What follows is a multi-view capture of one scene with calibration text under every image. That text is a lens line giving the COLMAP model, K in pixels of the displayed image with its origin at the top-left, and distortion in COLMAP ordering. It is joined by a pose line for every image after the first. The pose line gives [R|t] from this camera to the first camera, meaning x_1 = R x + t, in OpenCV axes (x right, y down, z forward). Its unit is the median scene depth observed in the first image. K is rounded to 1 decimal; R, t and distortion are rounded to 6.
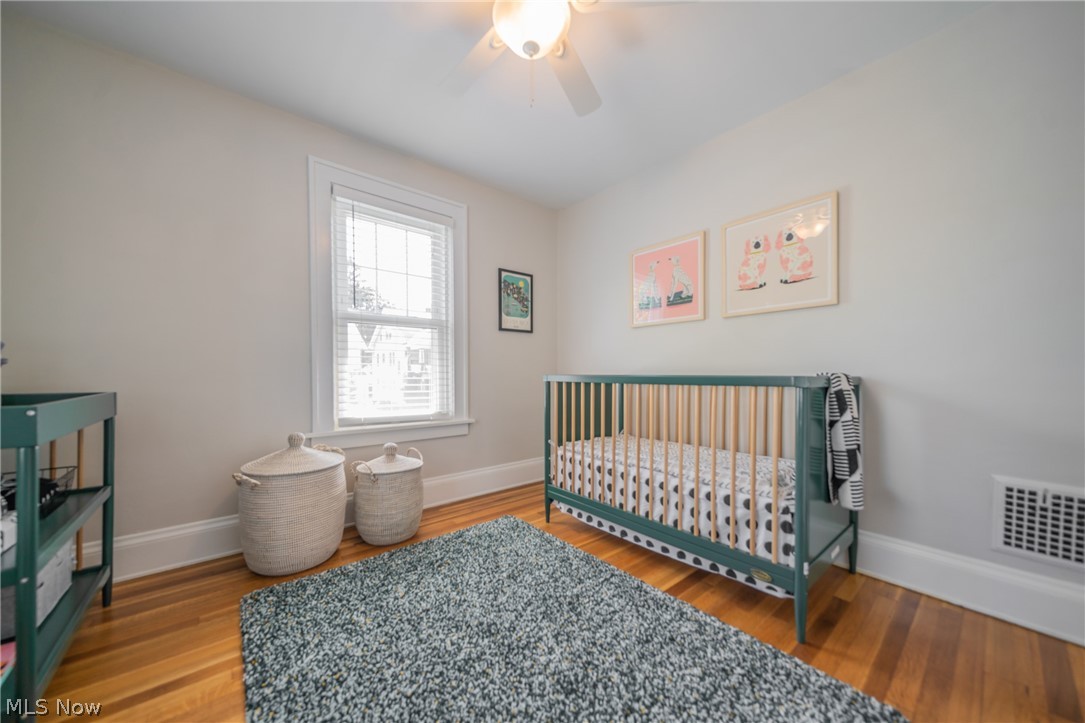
lens RADIAL K [[375.1, 0, 540.2], [0, 375.1, 373.3], [0, 0, 1]] dist [0.012318, -0.000047]
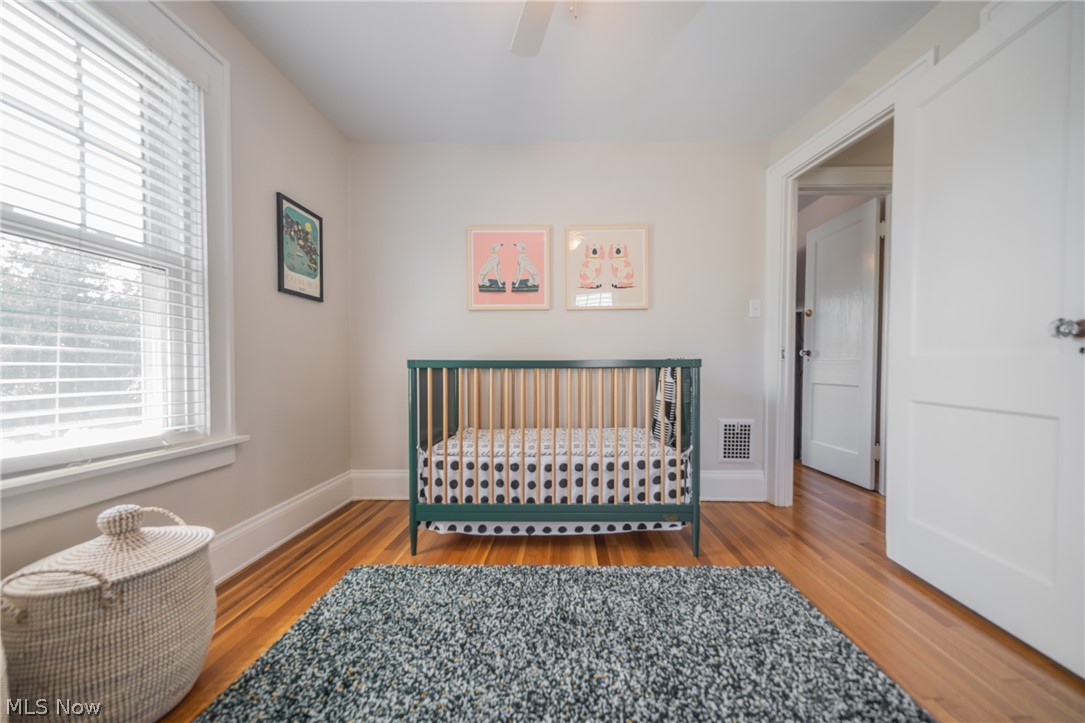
lens RADIAL K [[383.5, 0, 560.6], [0, 383.5, 367.7], [0, 0, 1]] dist [0.011547, -0.000167]
pose [[0.648148, -0.005832, 0.761492, -0.418308], [0.003619, 0.999983, 0.004578, 0.019143], [-0.761505, -0.000211, 0.648158, 0.301653]]
